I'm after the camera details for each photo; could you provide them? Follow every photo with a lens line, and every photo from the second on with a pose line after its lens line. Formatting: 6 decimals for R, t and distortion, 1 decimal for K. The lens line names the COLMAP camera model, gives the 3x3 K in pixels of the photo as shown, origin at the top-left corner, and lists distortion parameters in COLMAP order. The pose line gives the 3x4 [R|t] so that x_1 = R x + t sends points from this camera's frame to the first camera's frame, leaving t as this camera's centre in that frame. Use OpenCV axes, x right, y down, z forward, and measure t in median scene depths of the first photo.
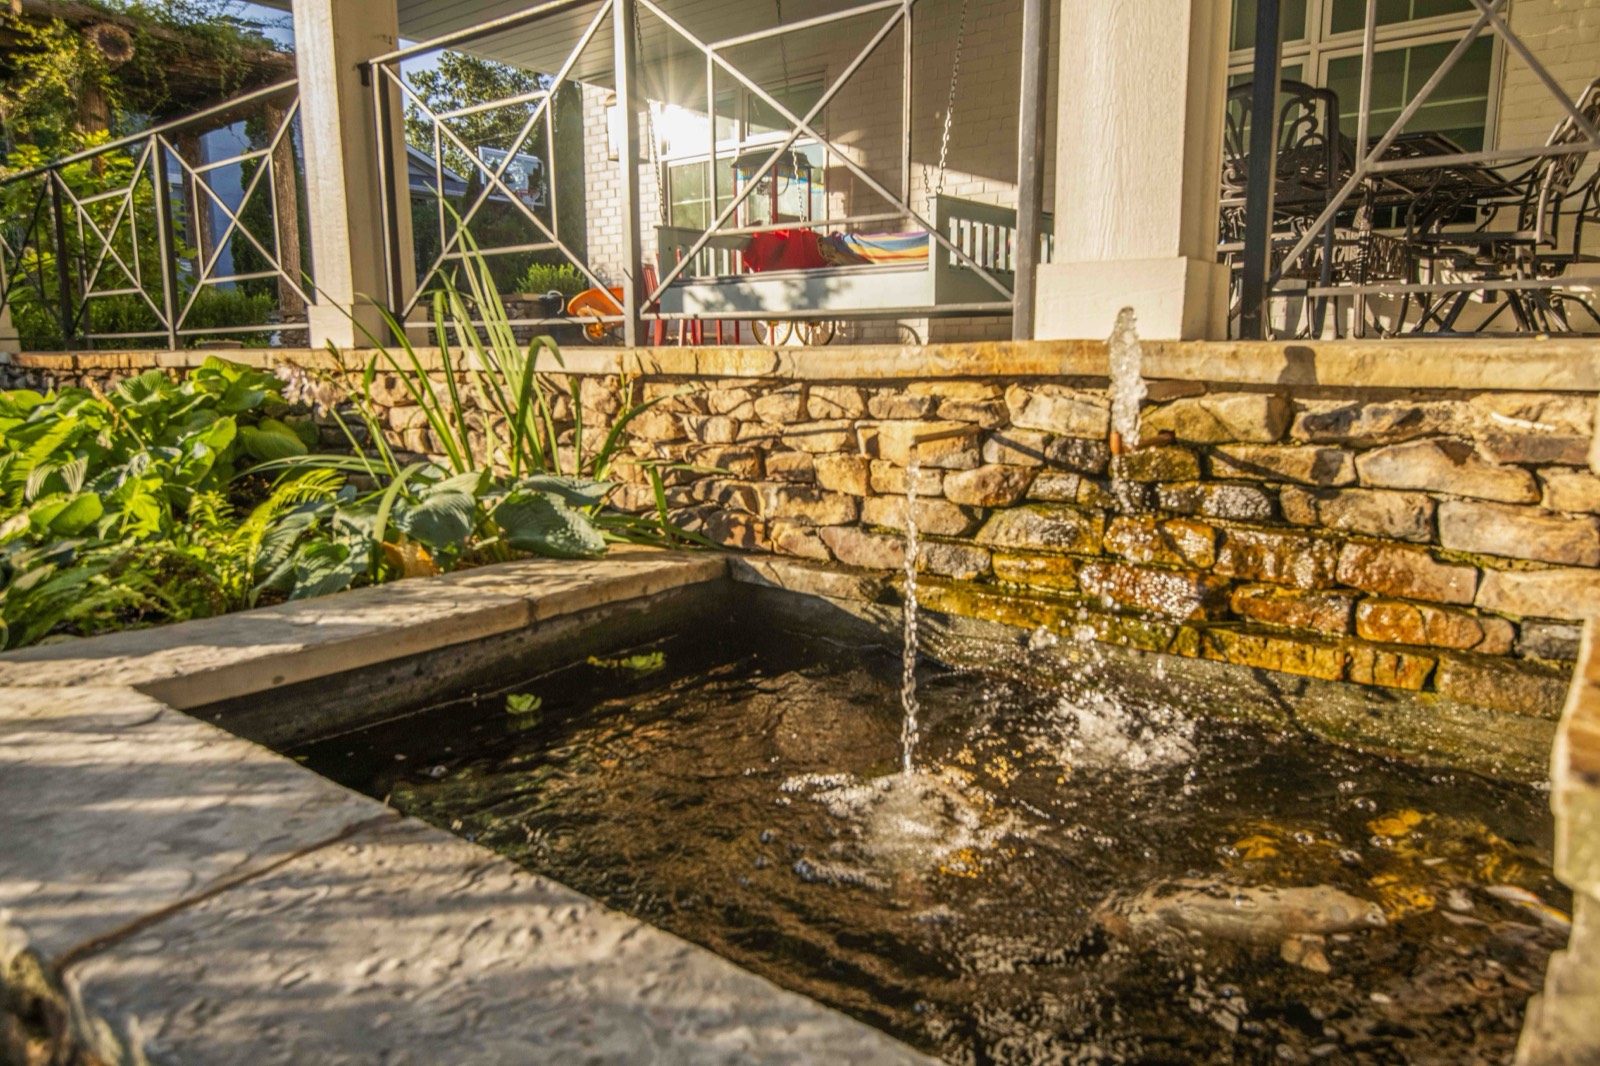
lens RADIAL K [[1067.4, 0, 800.0], [0, 1067.4, 533.0], [0, 0, 1]] dist [0.001867, 0.000621]
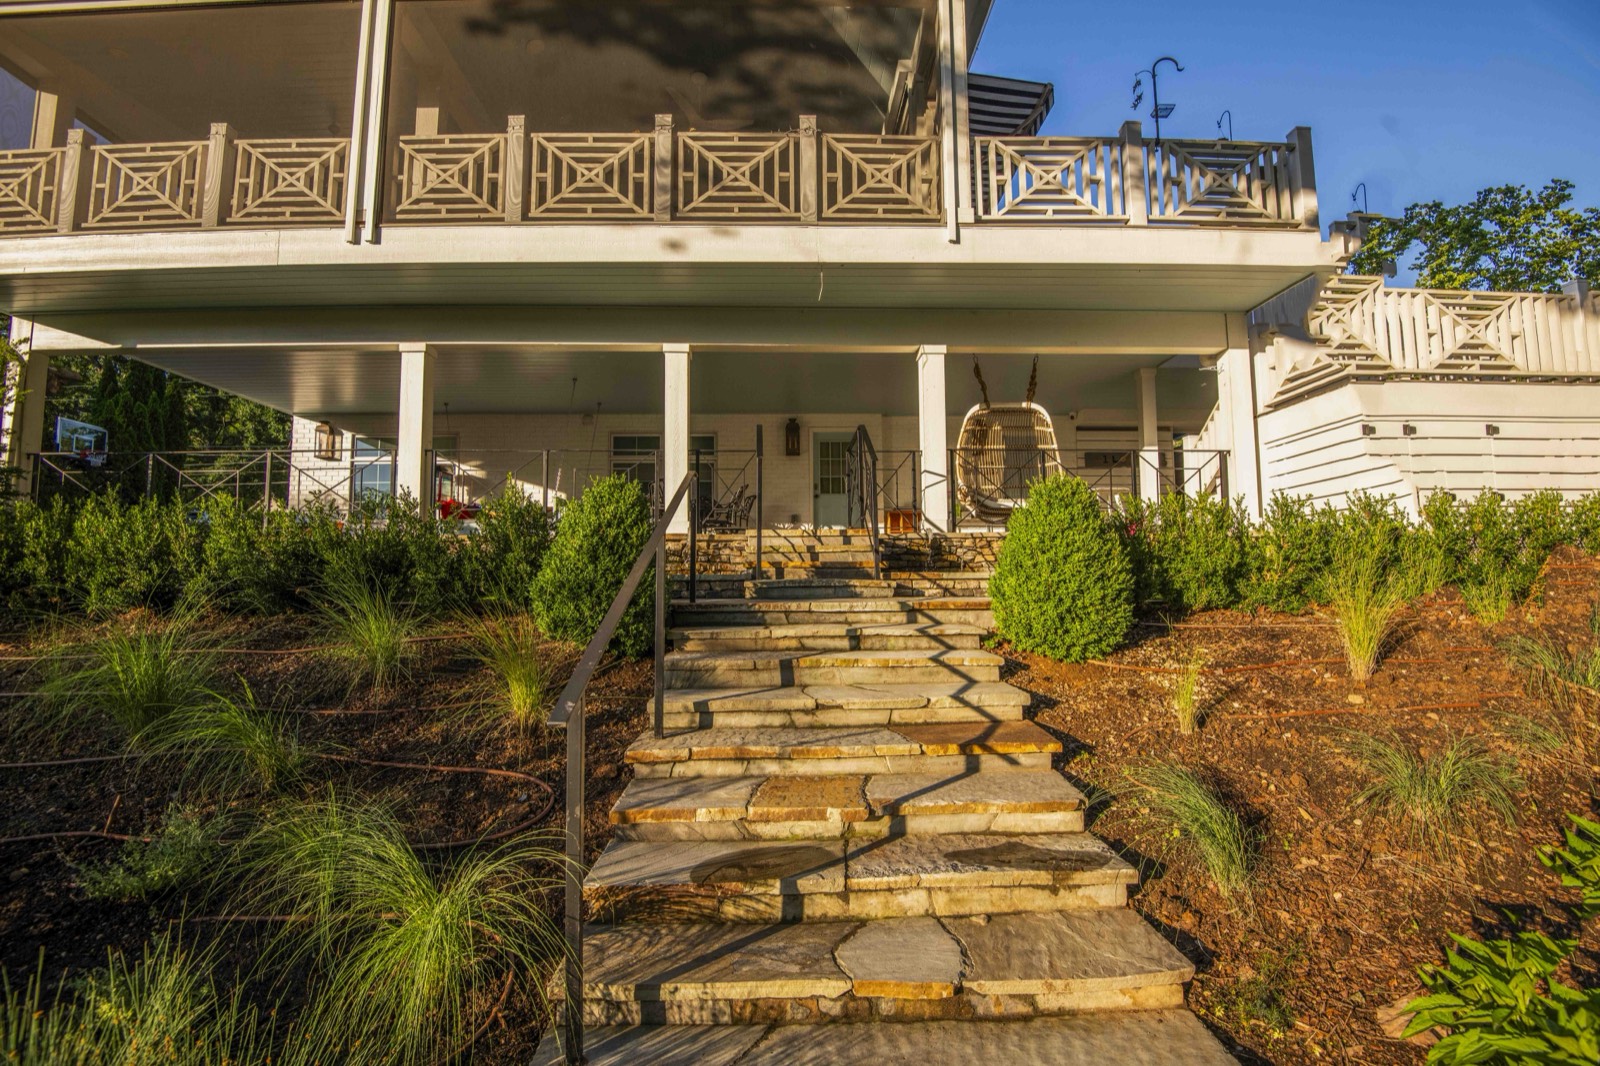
lens RADIAL K [[712.8, 0, 800.0], [0, 712.8, 533.0], [0, 0, 1]] dist [-0.001378, -0.000178]
pose [[0.759982, 0.046016, 0.648313, -2.002653], [0.112271, 0.973201, -0.200685, 0.775203], [-0.640174, 0.225304, 0.734449, -2.652097]]
